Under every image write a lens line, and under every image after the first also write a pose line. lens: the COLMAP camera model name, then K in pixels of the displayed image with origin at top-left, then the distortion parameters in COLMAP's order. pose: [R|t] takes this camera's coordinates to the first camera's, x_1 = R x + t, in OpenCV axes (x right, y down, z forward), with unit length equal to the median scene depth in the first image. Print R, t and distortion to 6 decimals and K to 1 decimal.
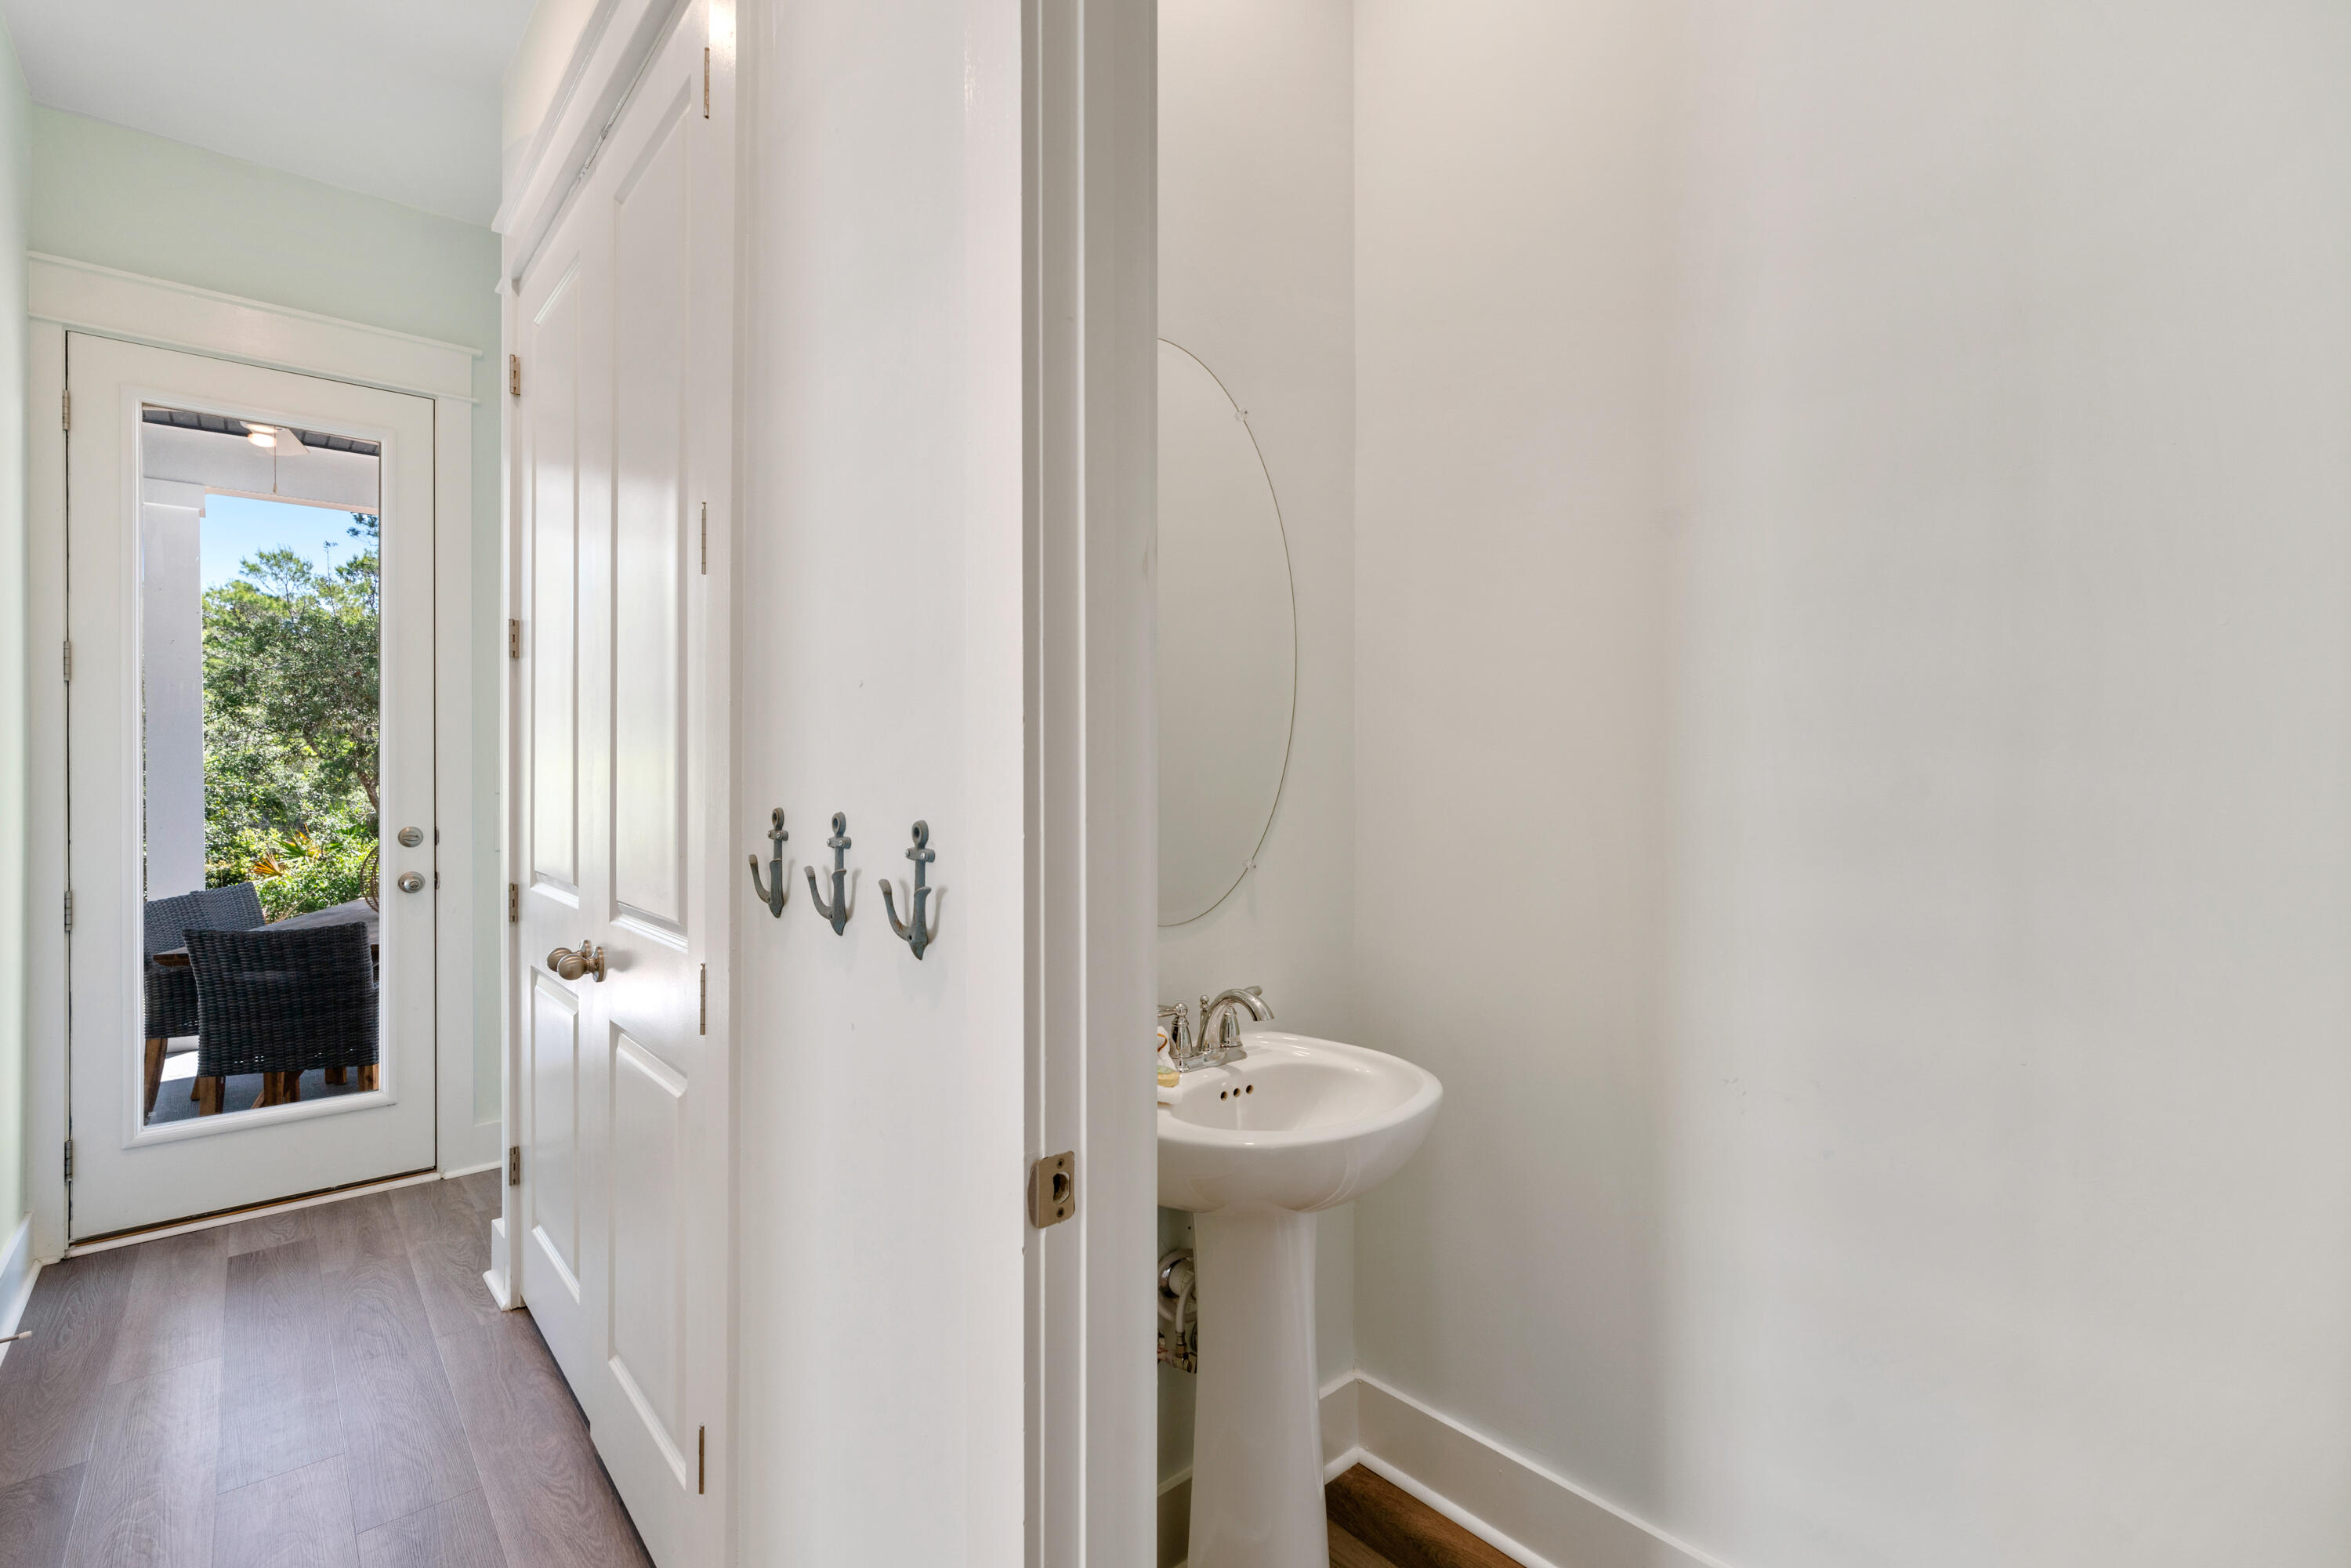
lens RADIAL K [[1075.2, 0, 1183.0], [0, 1075.2, 772.7], [0, 0, 1]] dist [-0.000539, 0.000574]
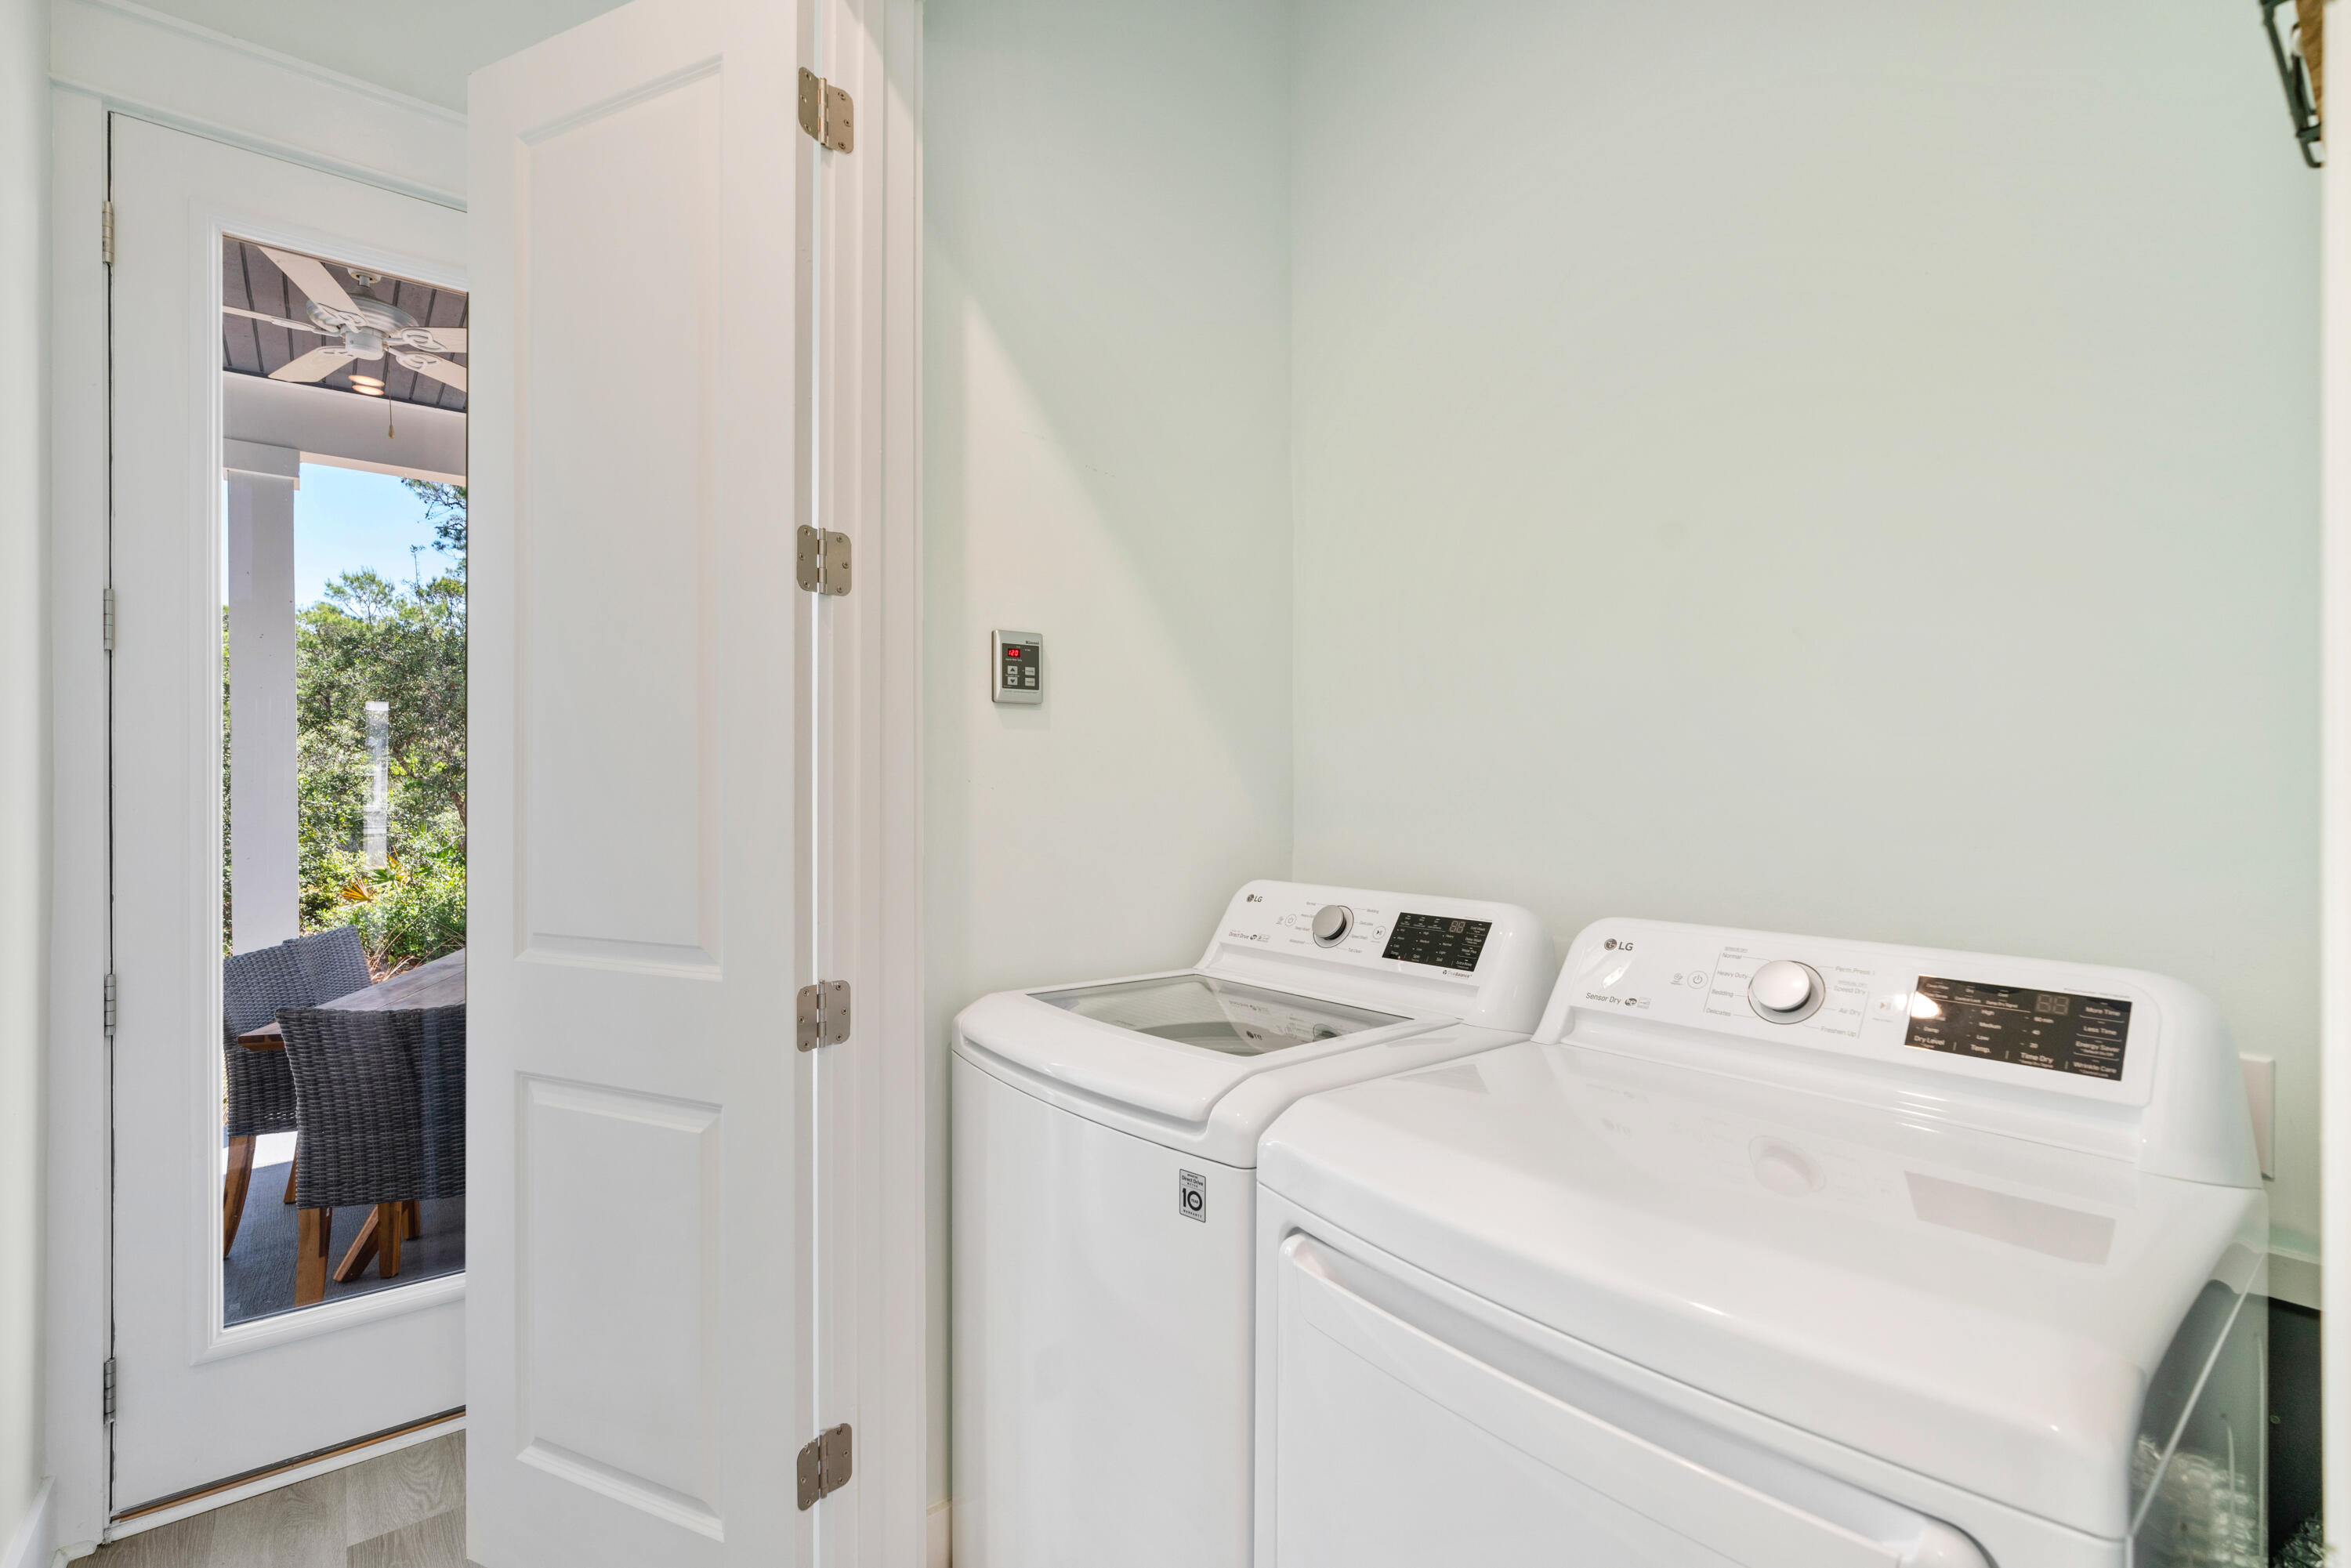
lens RADIAL K [[1075.2, 0, 1185.7], [0, 1075.2, 790.2], [0, 0, 1]] dist [-0.000539, 0.000574]
pose [[0.999061, -0.000872, -0.043313, -0.200878], [0.000781, 0.999997, -0.002116, 0.000720], [0.043315, 0.002080, 0.999059, 0.211879]]
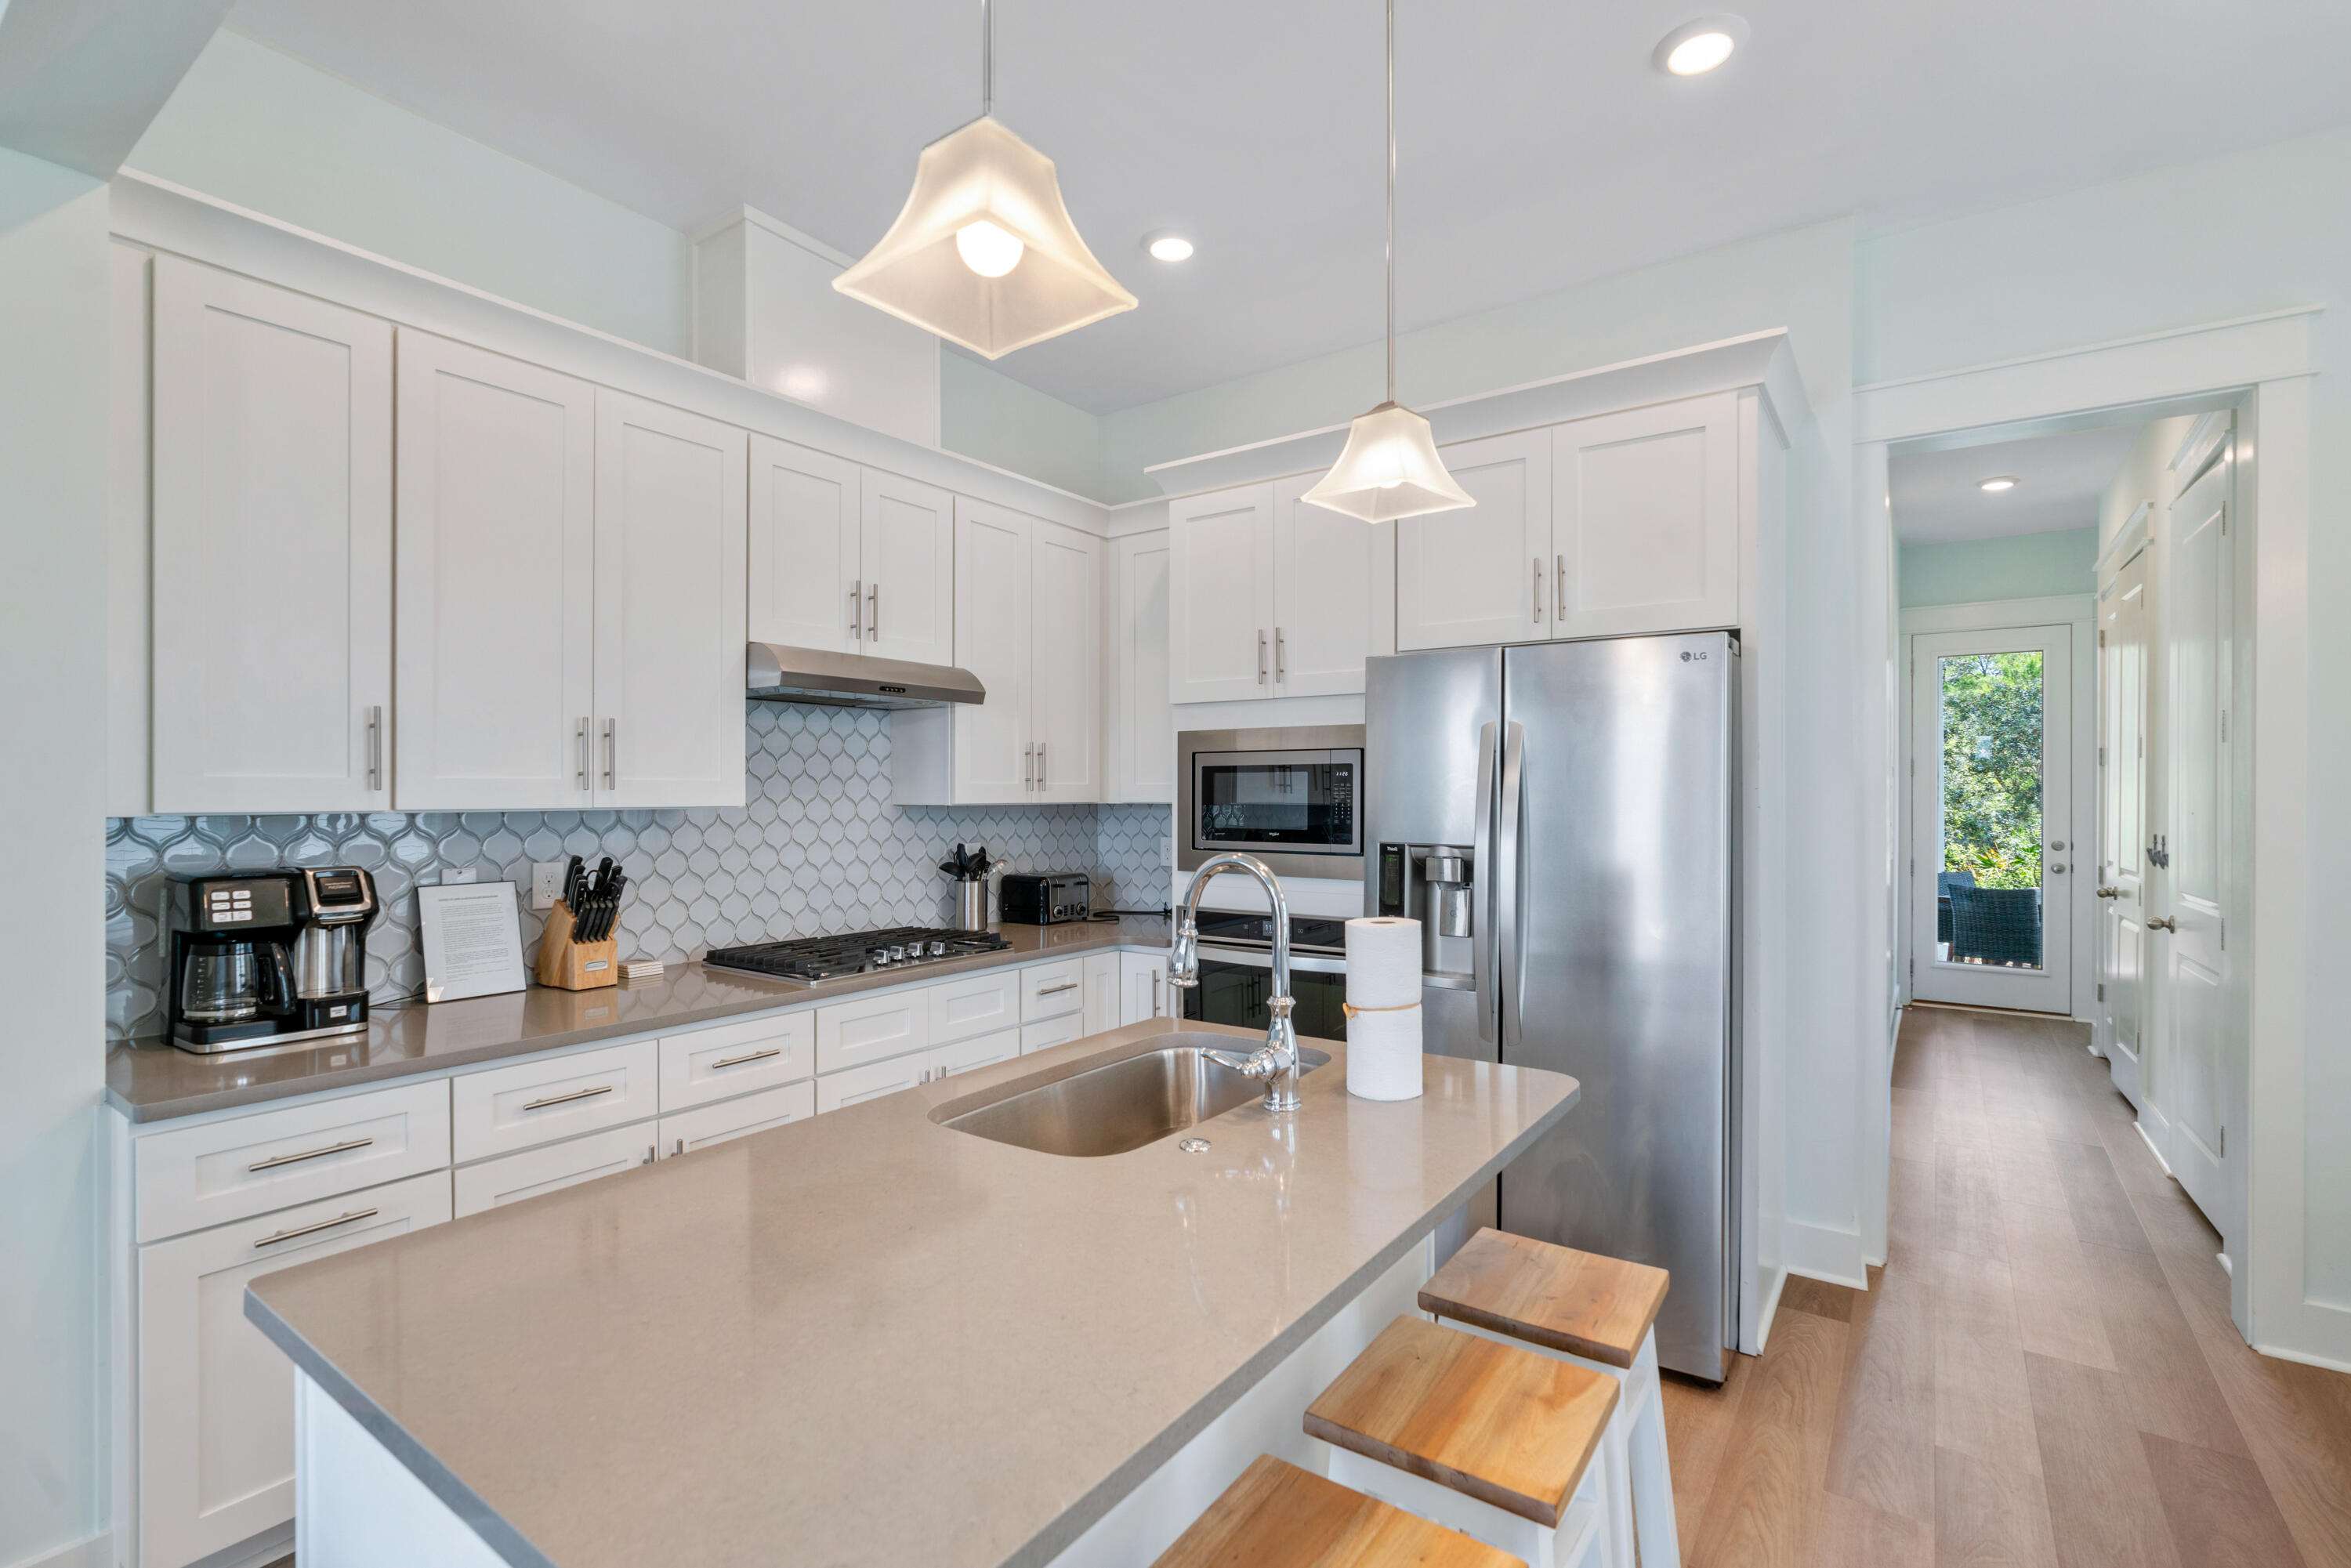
lens RADIAL K [[1075.2, 0, 1138.1], [0, 1075.2, 795.8], [0, 0, 1]] dist [-0.000539, 0.000574]
pose [[0.215502, 0.000438, -0.976503, 0.639847], [-0.000329, 1.000000, 0.000376, -0.024436], [0.976503, 0.000240, 0.215502, -0.814285]]
